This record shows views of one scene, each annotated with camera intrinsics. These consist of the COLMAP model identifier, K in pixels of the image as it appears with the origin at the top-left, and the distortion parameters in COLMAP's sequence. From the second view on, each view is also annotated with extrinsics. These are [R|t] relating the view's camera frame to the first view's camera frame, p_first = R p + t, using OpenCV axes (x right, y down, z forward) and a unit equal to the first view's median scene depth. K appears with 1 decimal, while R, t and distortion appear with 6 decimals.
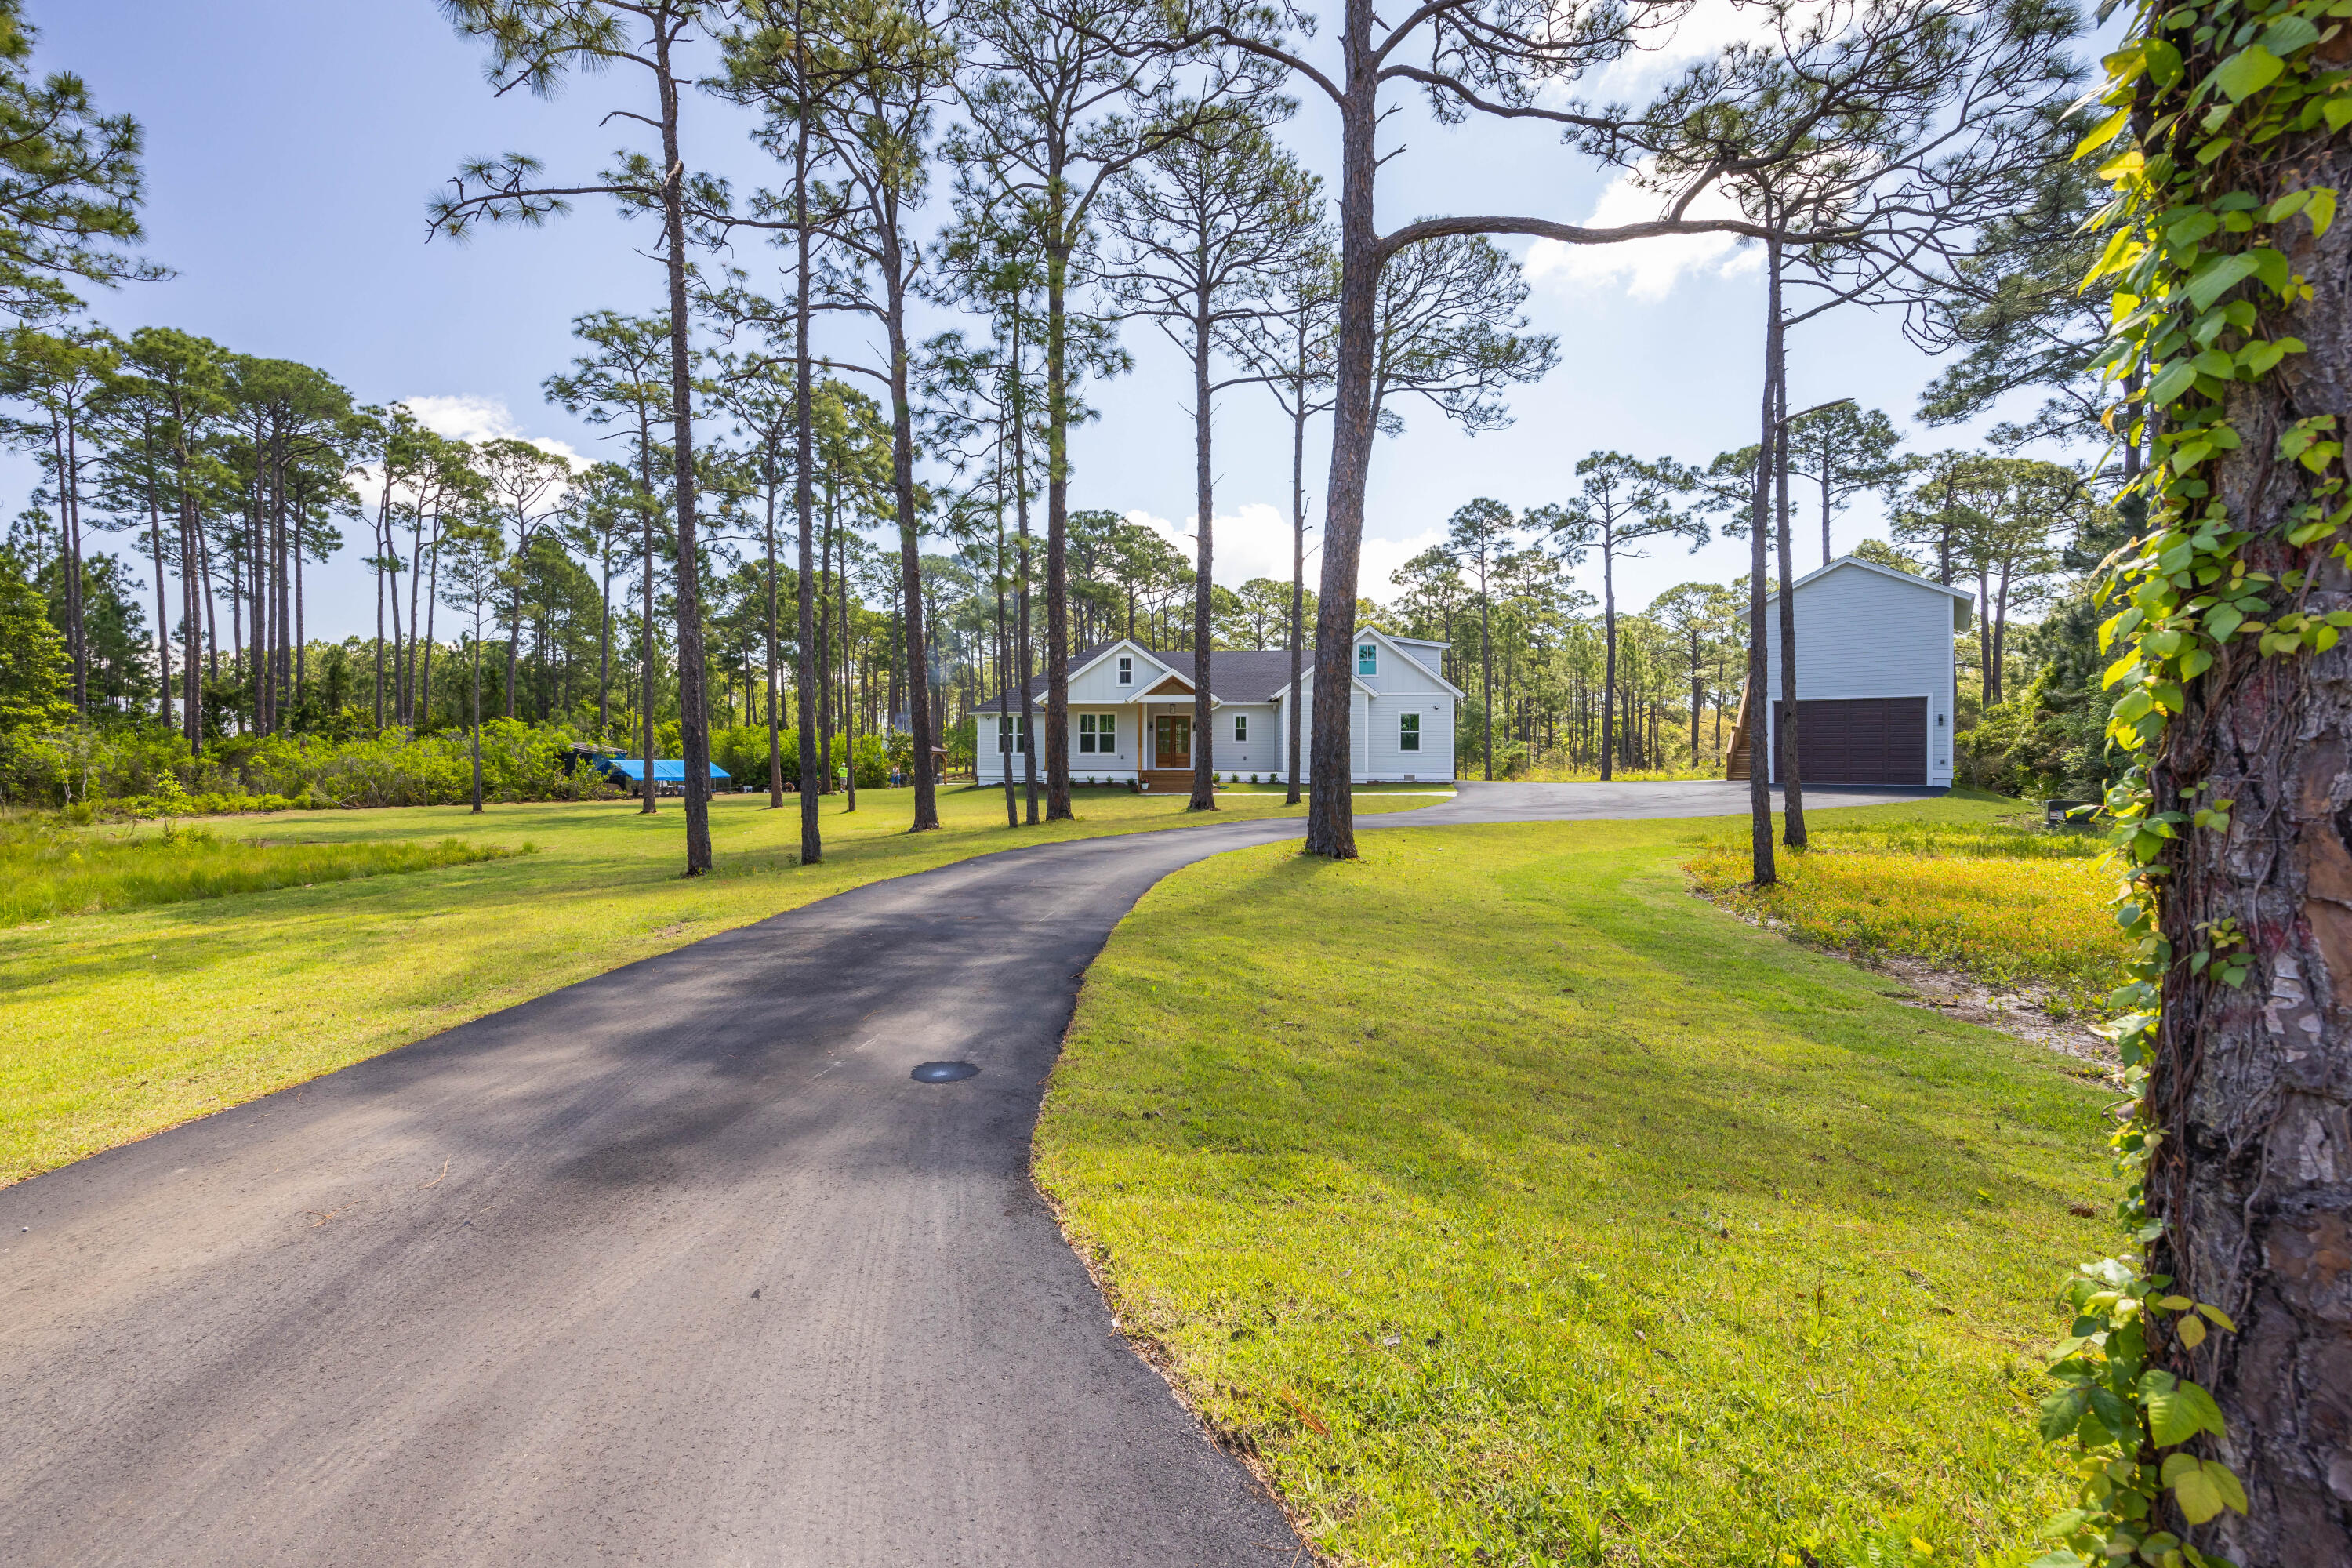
lens RADIAL K [[1059.7, 0, 1075.8], [0, 1059.7, 765.4], [0, 0, 1]] dist [0.003753, 0.000272]
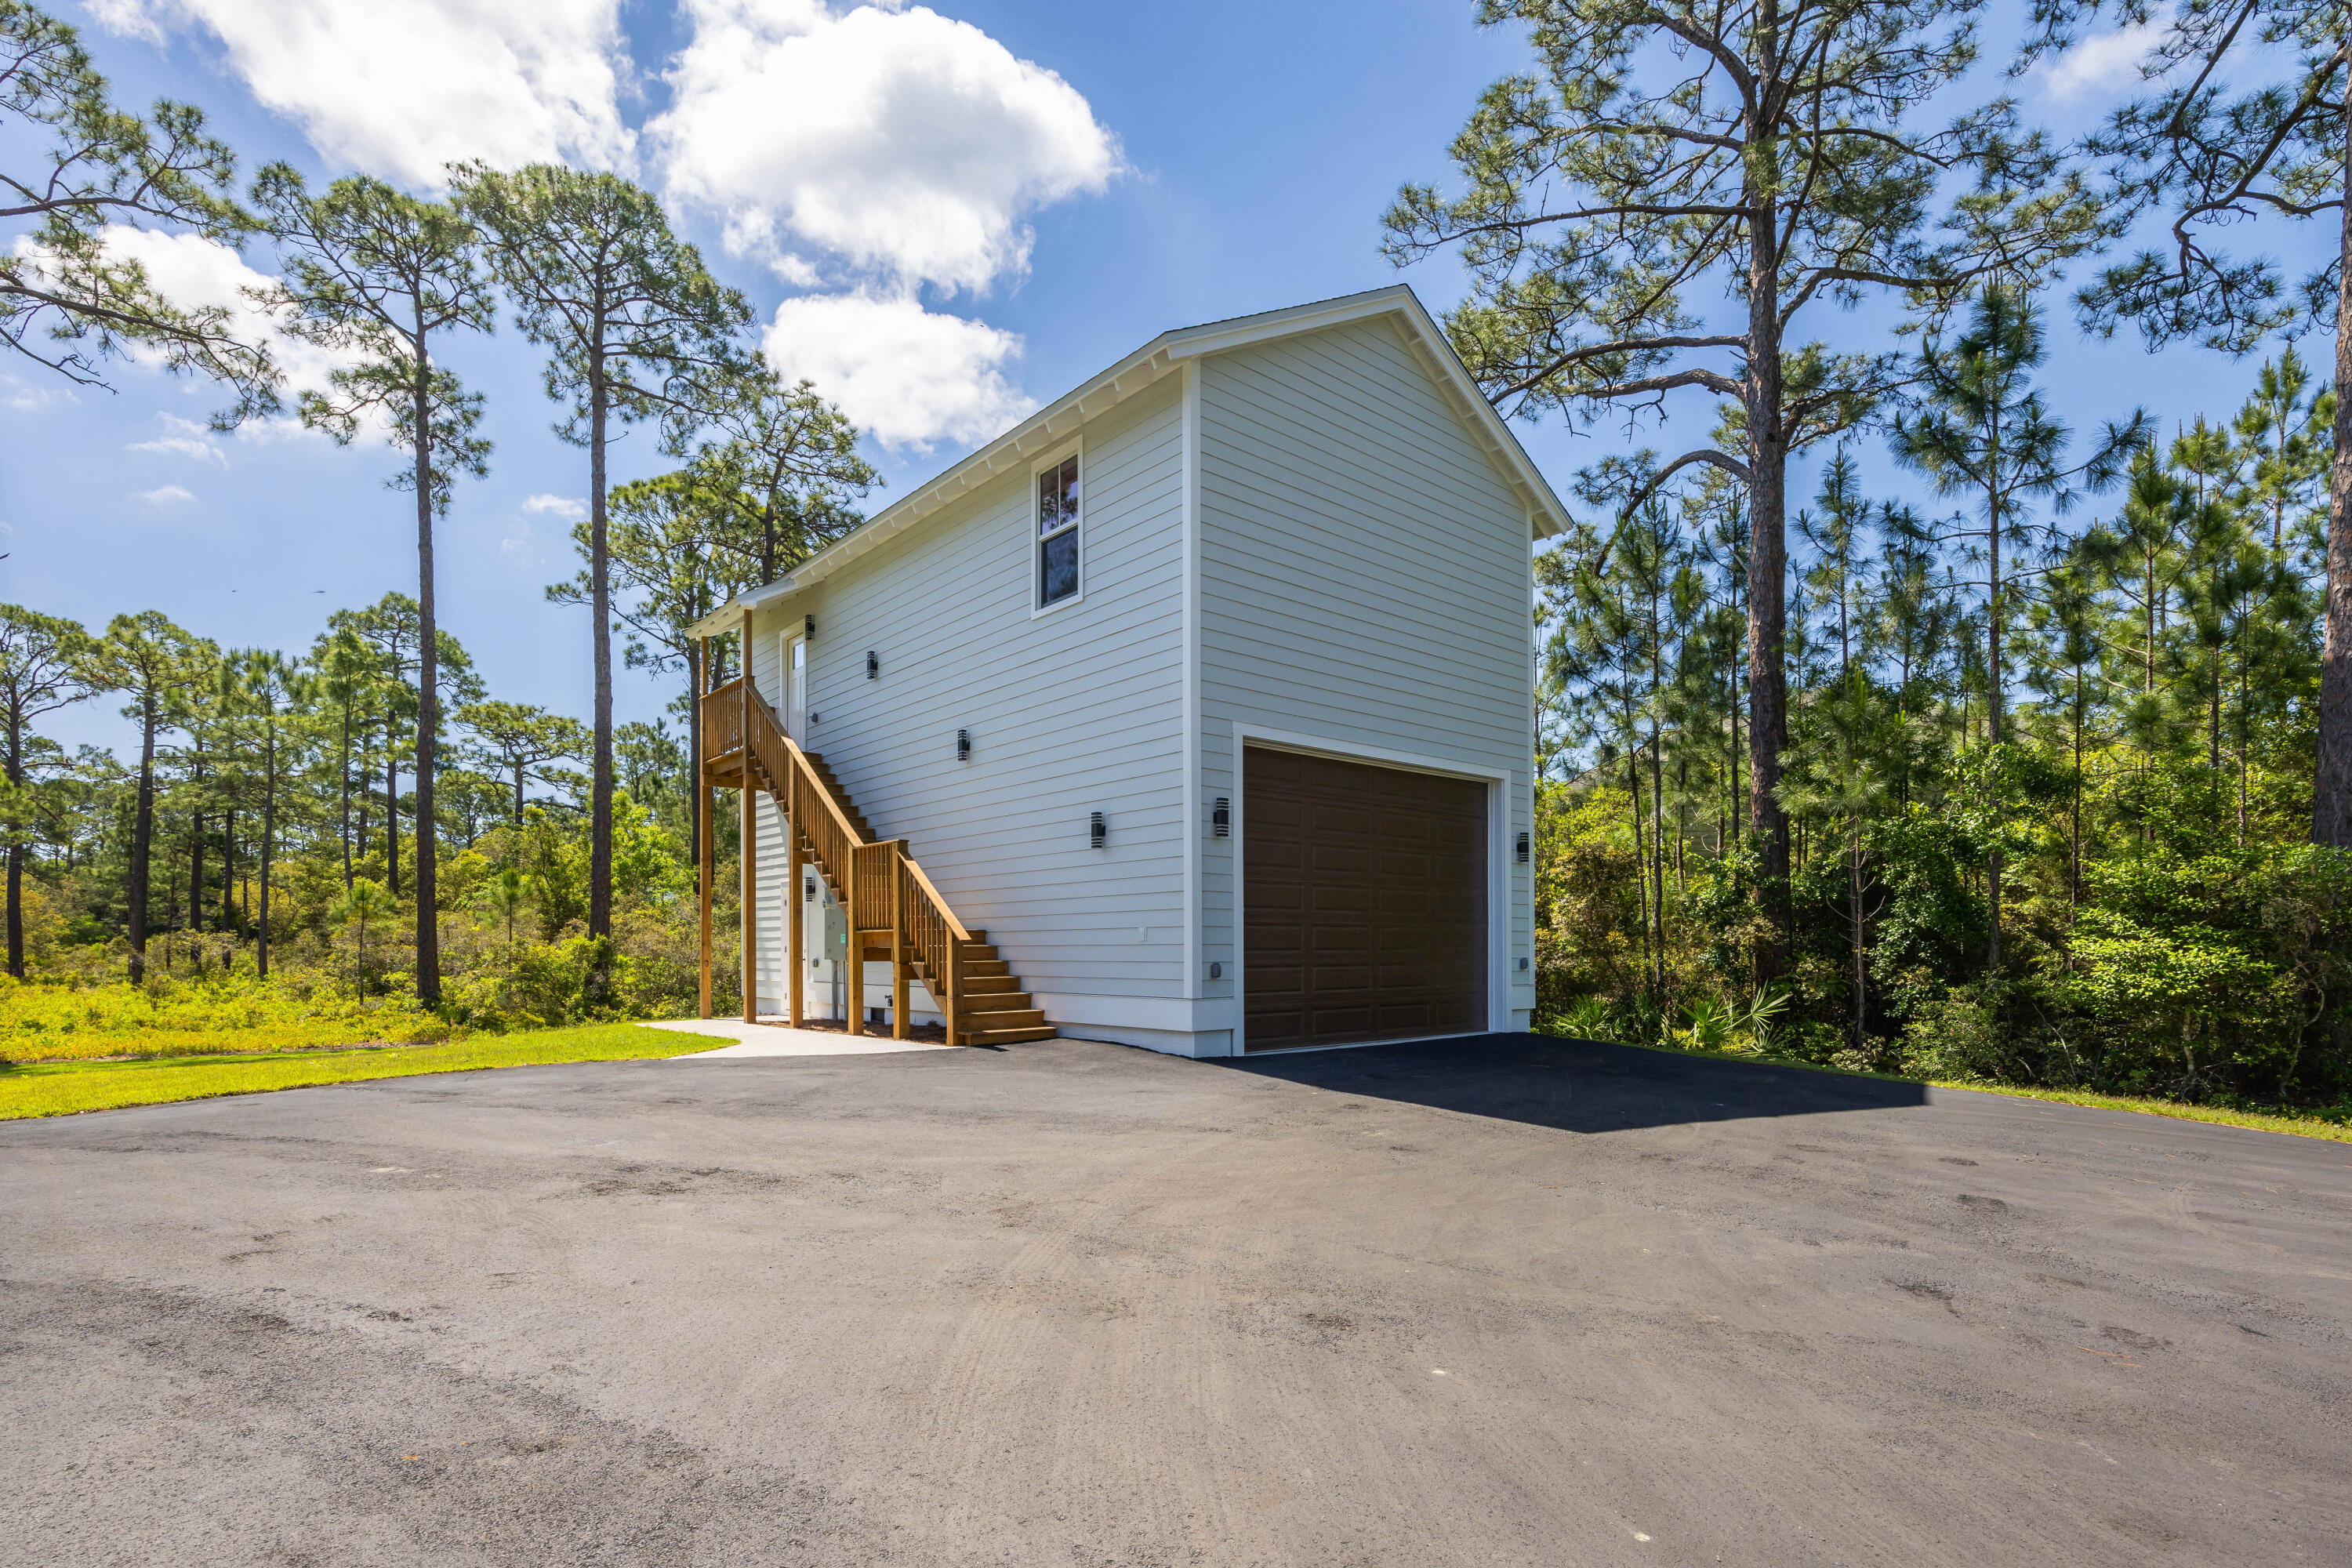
lens RADIAL K [[1142.6, 0, 1182.2], [0, 1142.6, 938.9], [0, 0, 1]] dist [-0.003080, -0.001401]
pose [[0.169496, 0.004752, 0.985519, 0.260299], [0.008967, 0.999940, -0.006364, -0.006870], [-0.985490, 0.009916, 0.169443, 0.664857]]
